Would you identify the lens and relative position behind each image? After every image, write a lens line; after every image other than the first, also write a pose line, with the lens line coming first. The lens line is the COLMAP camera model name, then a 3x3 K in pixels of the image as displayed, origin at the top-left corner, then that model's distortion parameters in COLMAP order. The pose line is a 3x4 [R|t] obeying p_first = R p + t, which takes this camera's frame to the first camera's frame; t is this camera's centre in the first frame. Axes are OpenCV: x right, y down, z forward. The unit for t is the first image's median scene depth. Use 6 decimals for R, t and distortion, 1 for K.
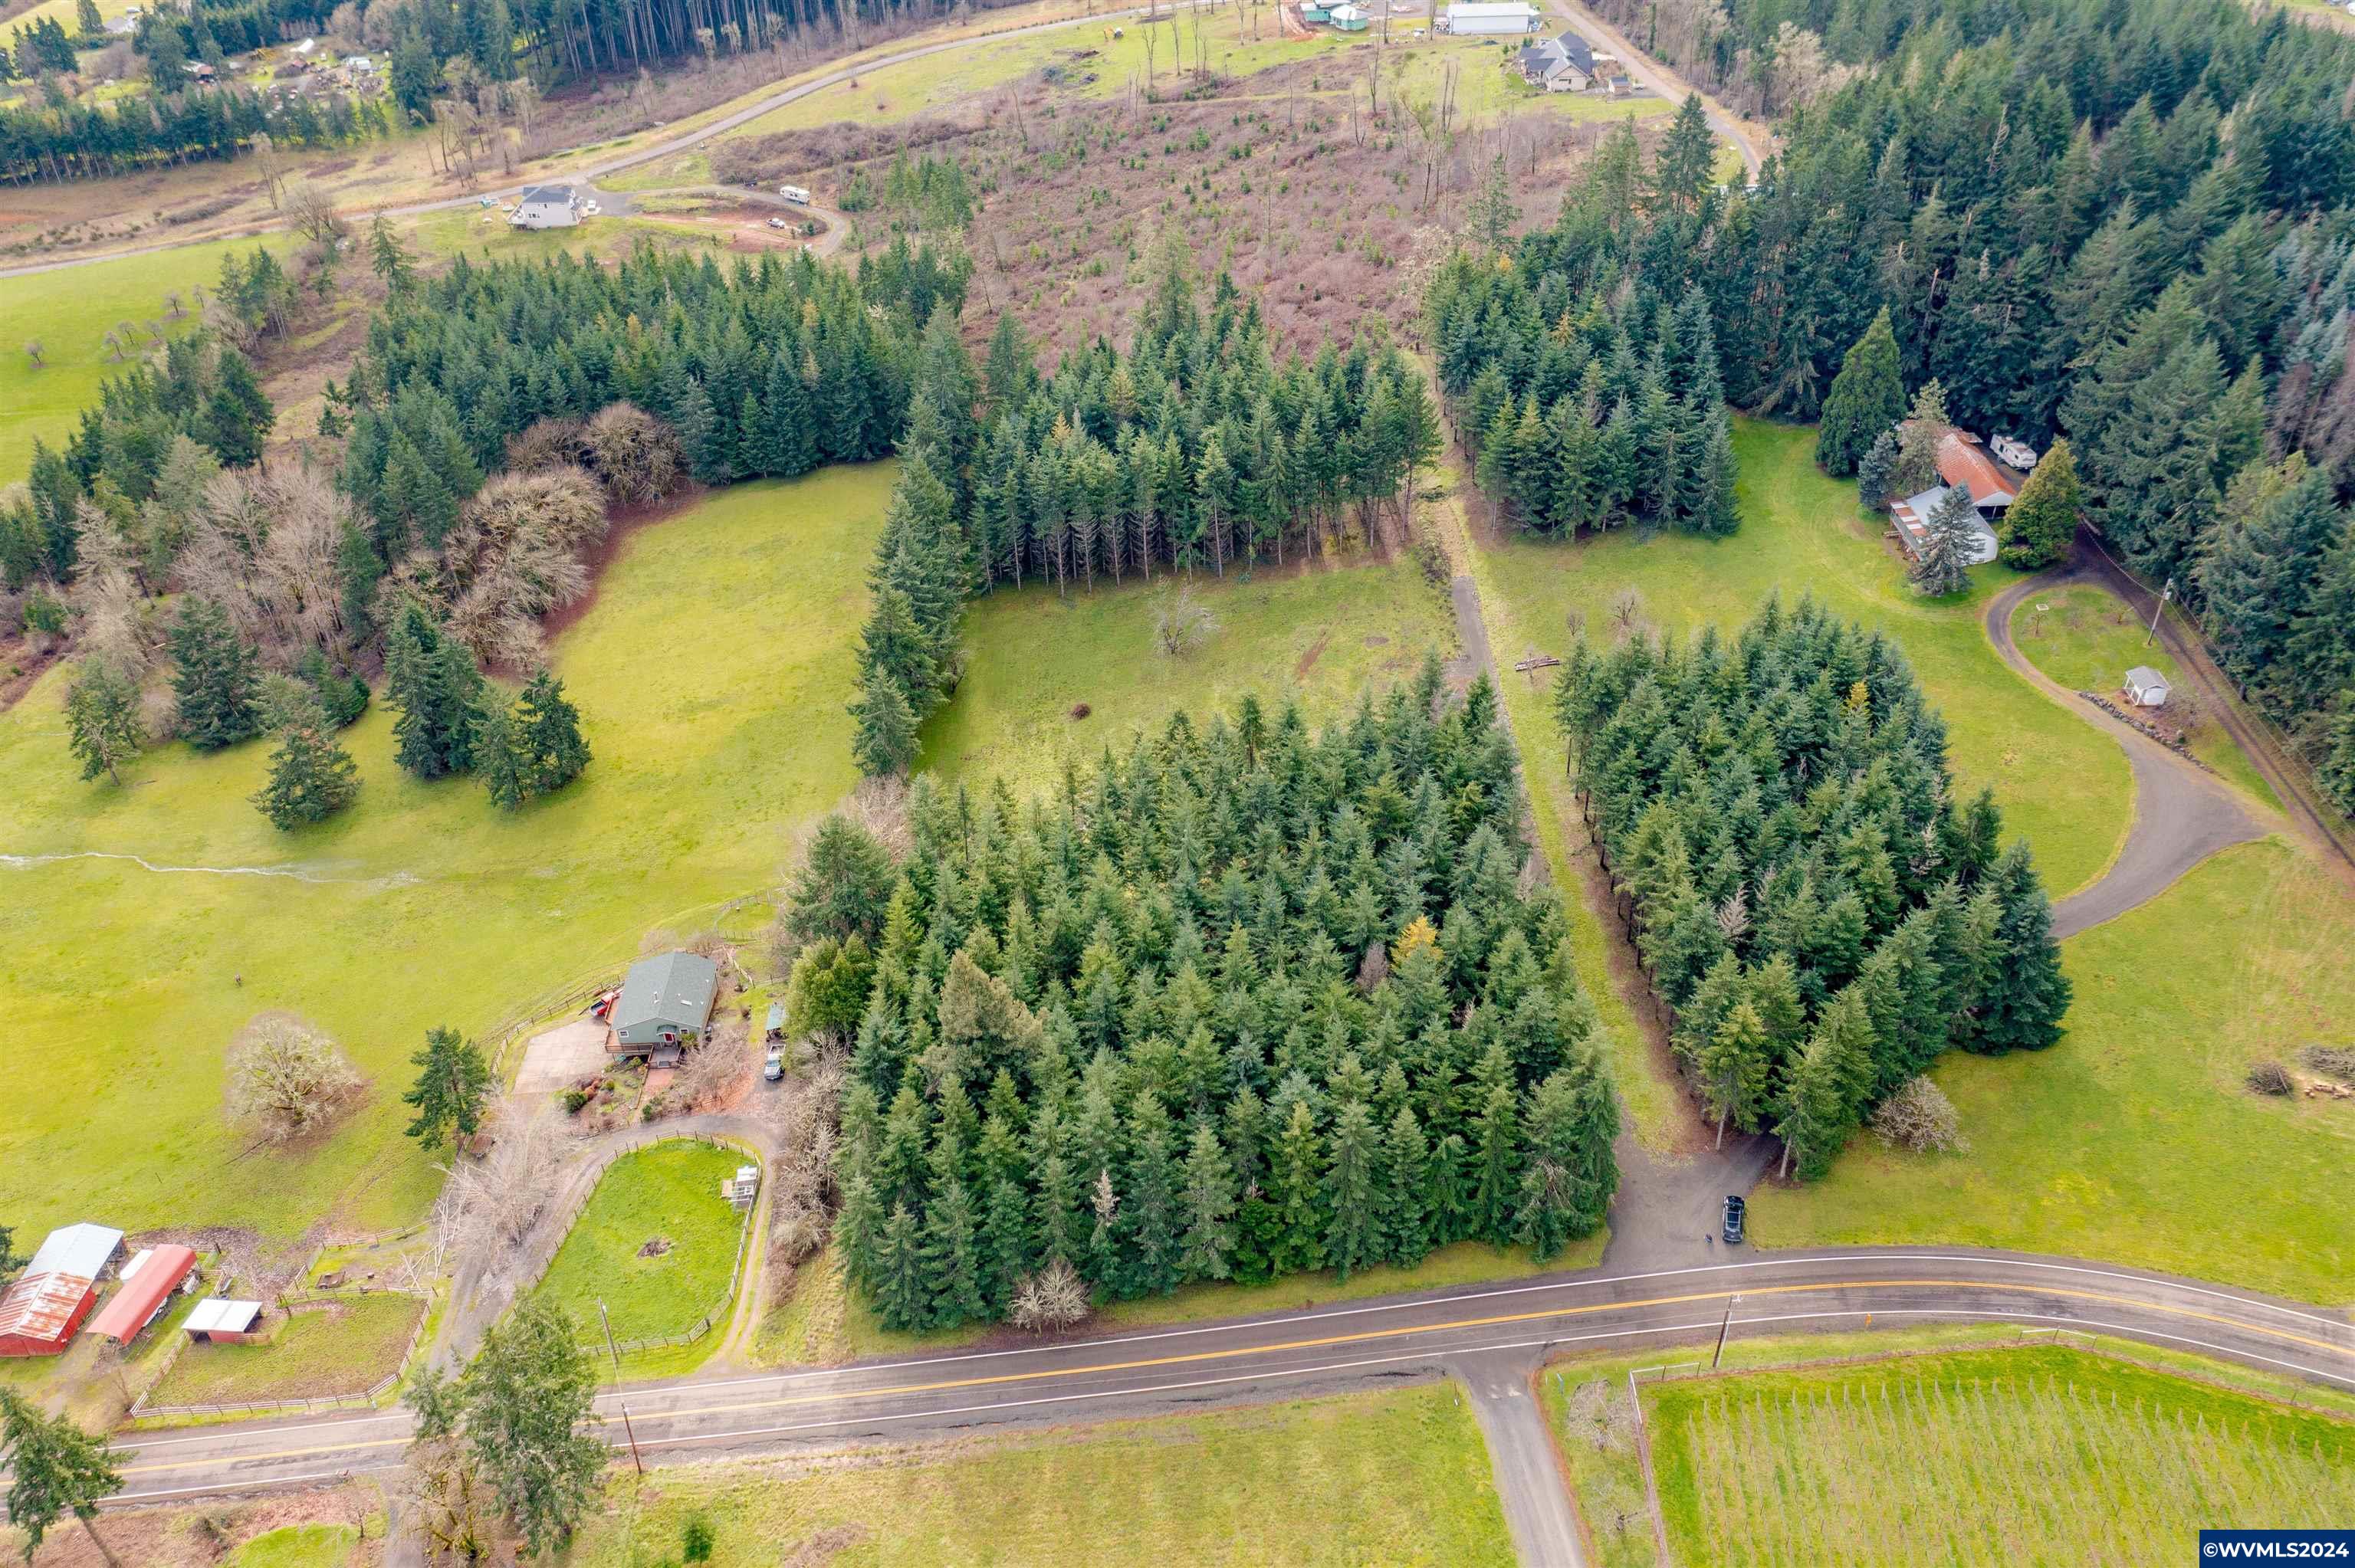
lens RADIAL K [[1858.9, 0, 1173.0], [0, 1858.9, 791.6], [0, 0, 1]] dist [0.016539, 0.044583]
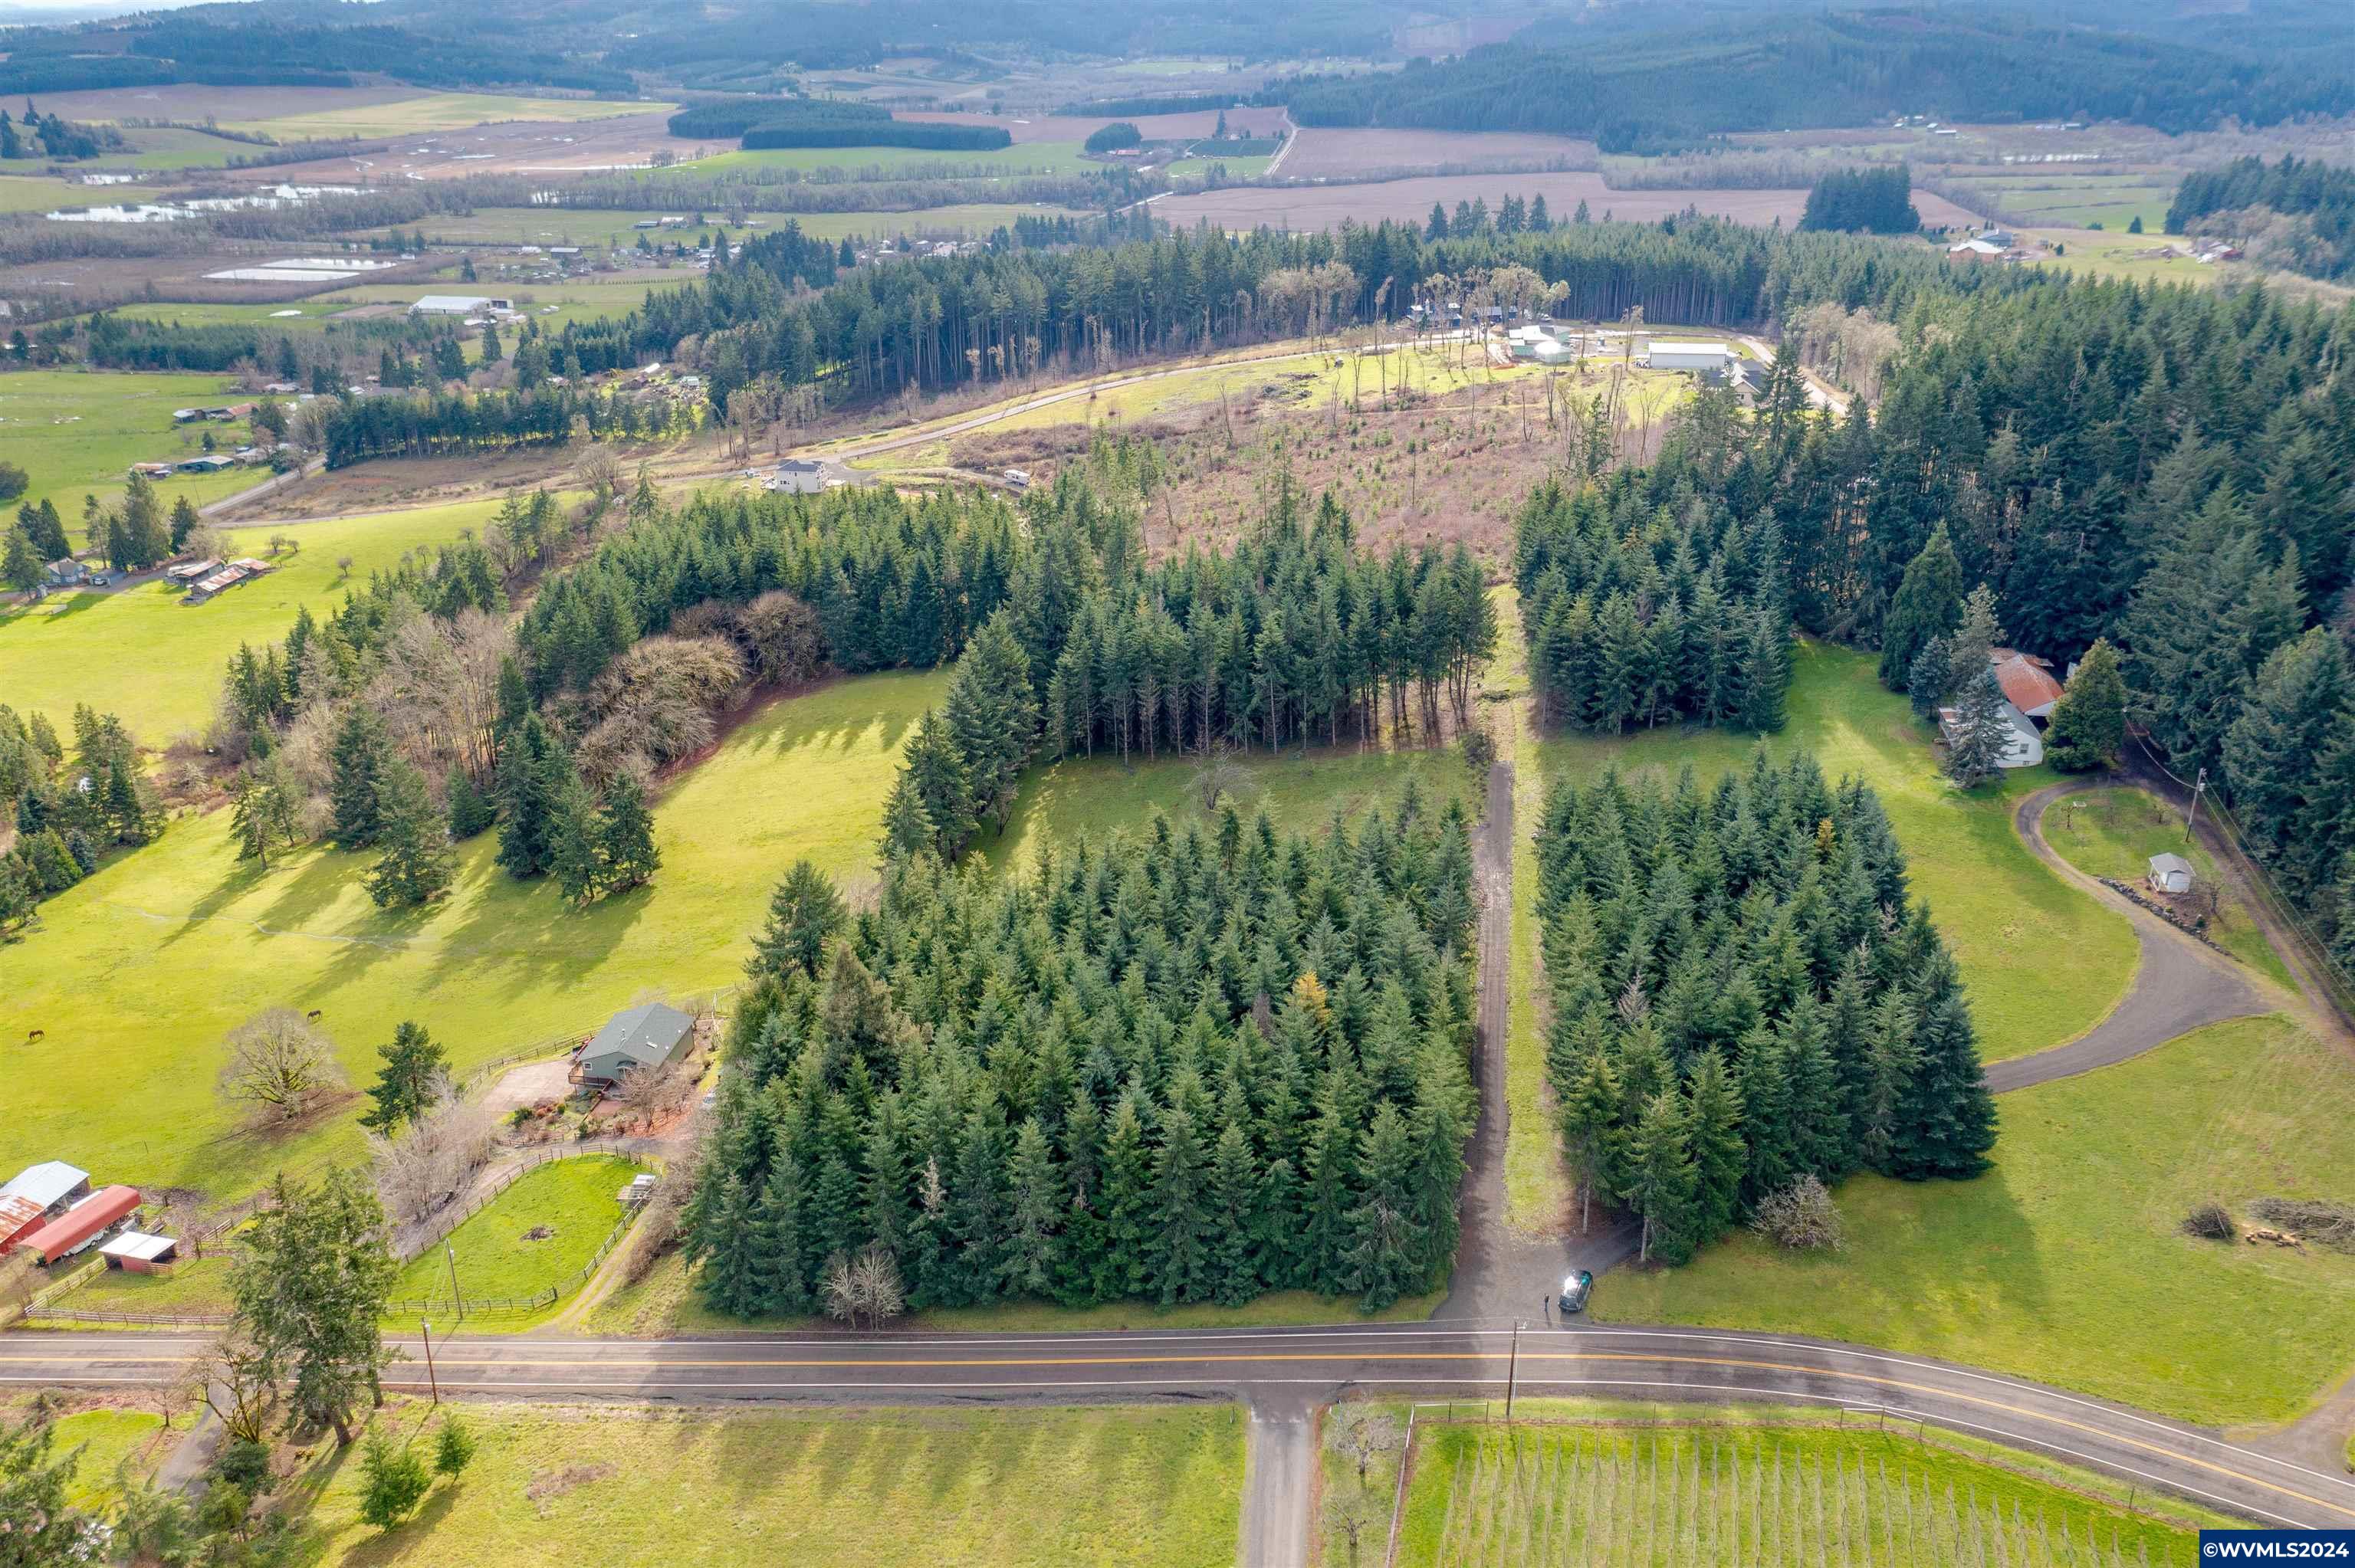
lens RADIAL K [[1858.9, 0, 1168.7], [0, 1858.9, 796.7], [0, 0, 1]] dist [0.016539, 0.044583]
pose [[0.983074, 0.081058, -0.164301, 0.150484], [-0.113363, 0.973634, -0.197954, 0.126715], [0.143923, 0.213229, 0.966343, 0.010380]]
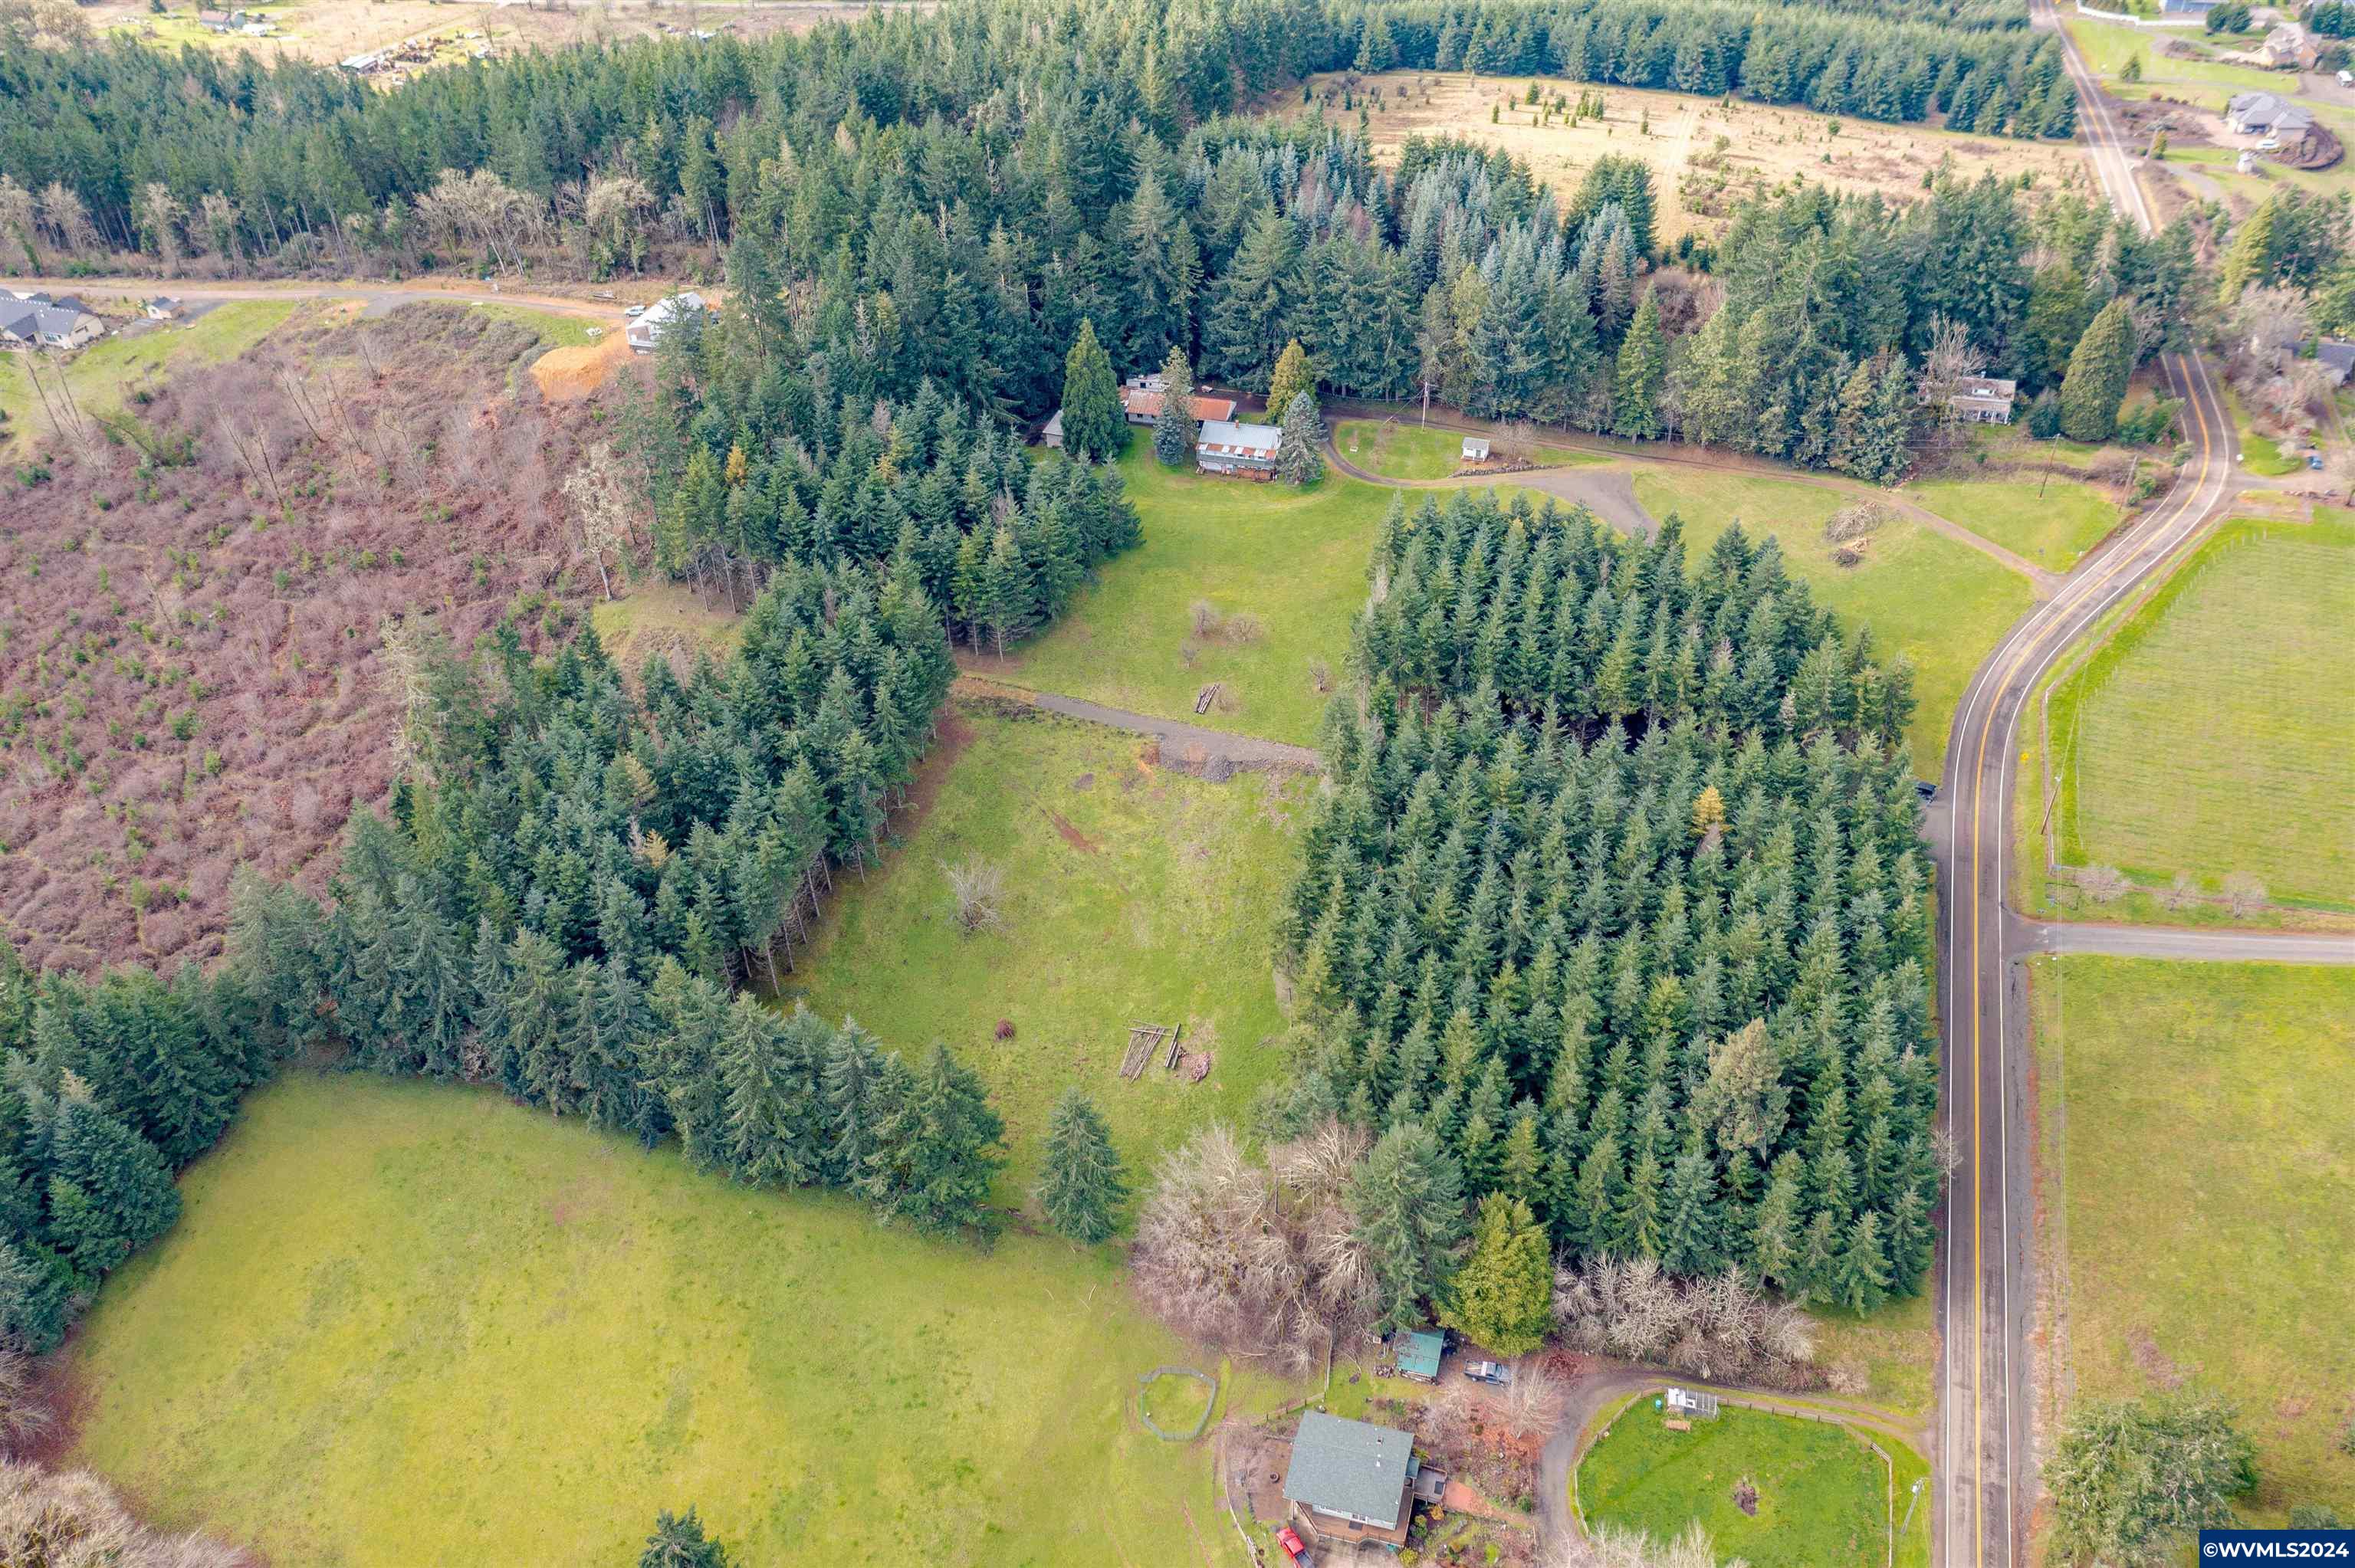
lens RADIAL K [[1858.9, 0, 1181.5], [0, 1858.9, 776.8], [0, 0, 1]] dist [0.016539, 0.044583]
pose [[0.302334, -0.567334, 0.765980, -0.663735], [0.566926, 0.753031, 0.333976, -0.398613], [-0.766282, 0.333282, 0.549304, 0.402441]]
